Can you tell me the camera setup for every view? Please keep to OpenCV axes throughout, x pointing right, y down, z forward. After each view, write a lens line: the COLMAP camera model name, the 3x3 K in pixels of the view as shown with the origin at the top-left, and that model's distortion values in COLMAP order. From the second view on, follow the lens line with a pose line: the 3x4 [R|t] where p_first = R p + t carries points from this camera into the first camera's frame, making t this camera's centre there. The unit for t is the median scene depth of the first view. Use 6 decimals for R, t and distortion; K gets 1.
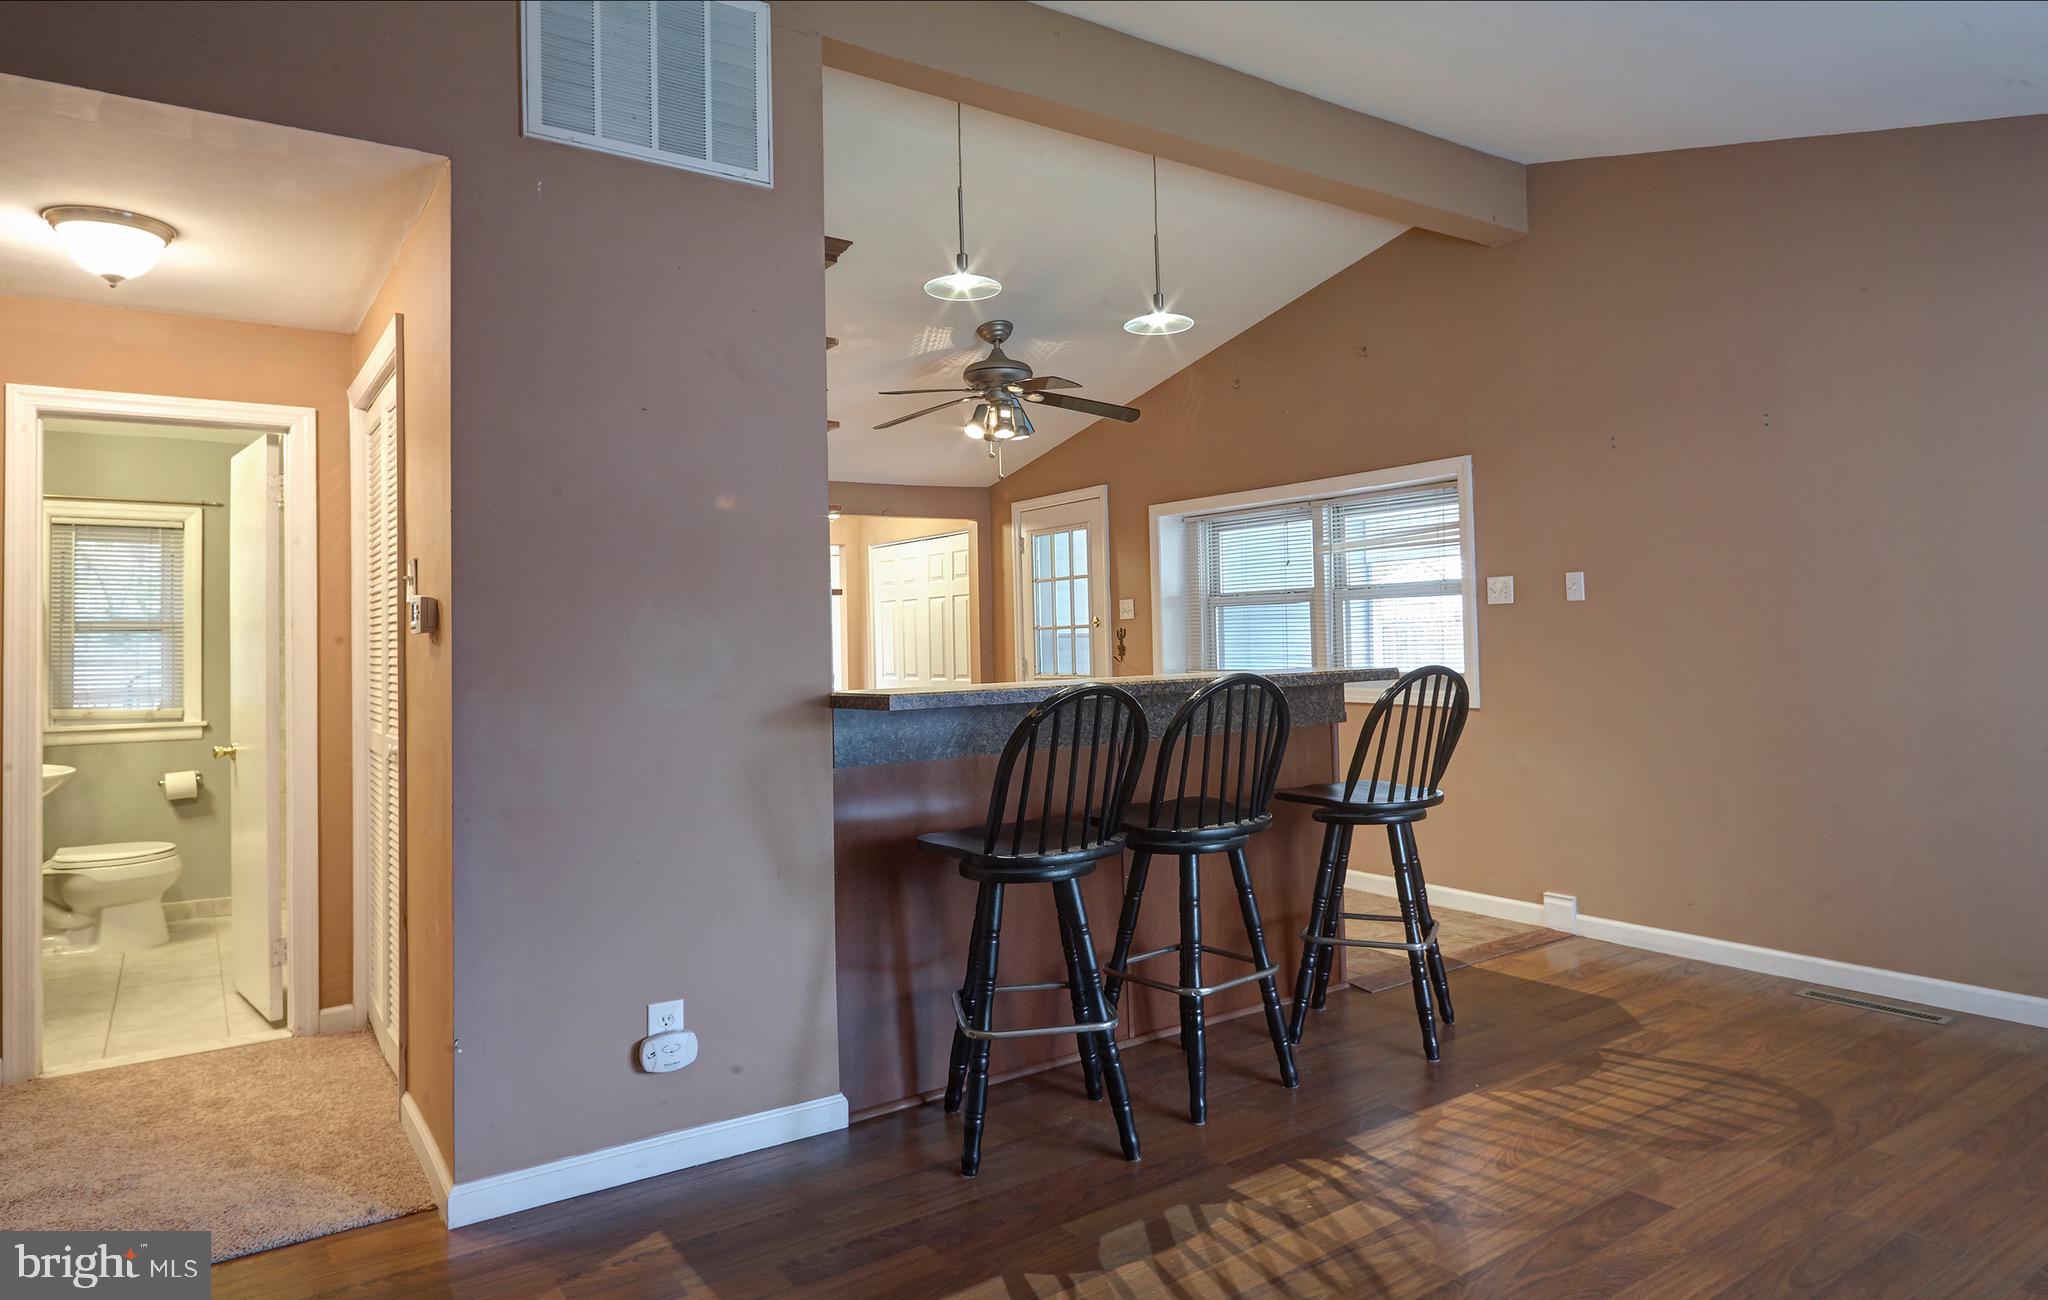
lens RADIAL K [[1225.2, 0, 1026.5], [0, 1225.2, 585.3], [0, 0, 1]] dist [-0.000187, 0.000634]
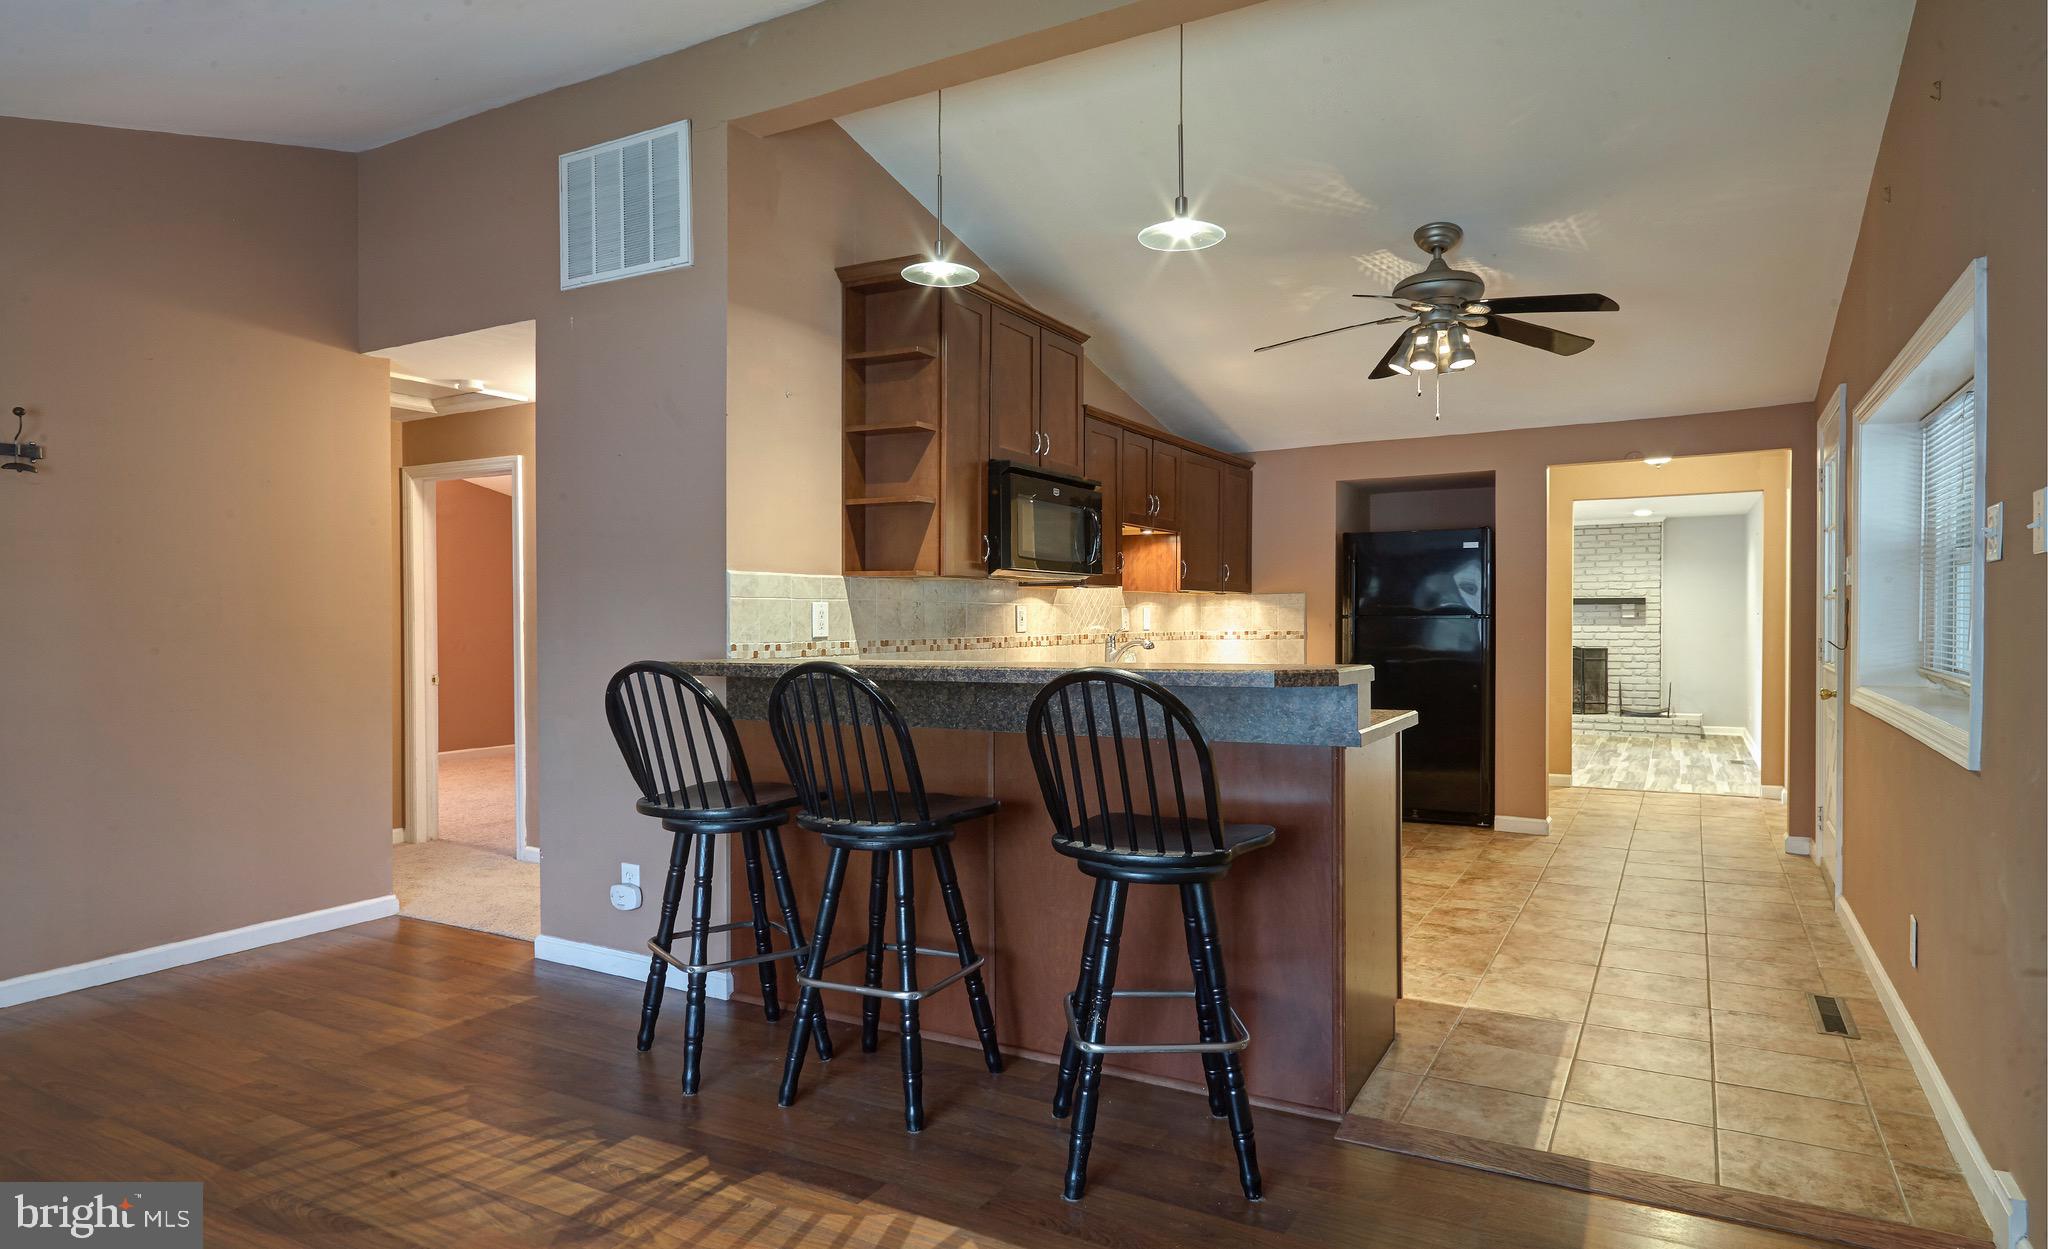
lens RADIAL K [[1162.2, 0, 1034.0], [0, 1162.2, 628.5], [0, 0, 1]] dist [0.020492, -0.001177]
pose [[0.439231, 0.028714, -0.897915, 1.100495], [0.034720, 0.998200, 0.048905, 0.008492], [0.897703, -0.052657, 0.437444, 0.798378]]
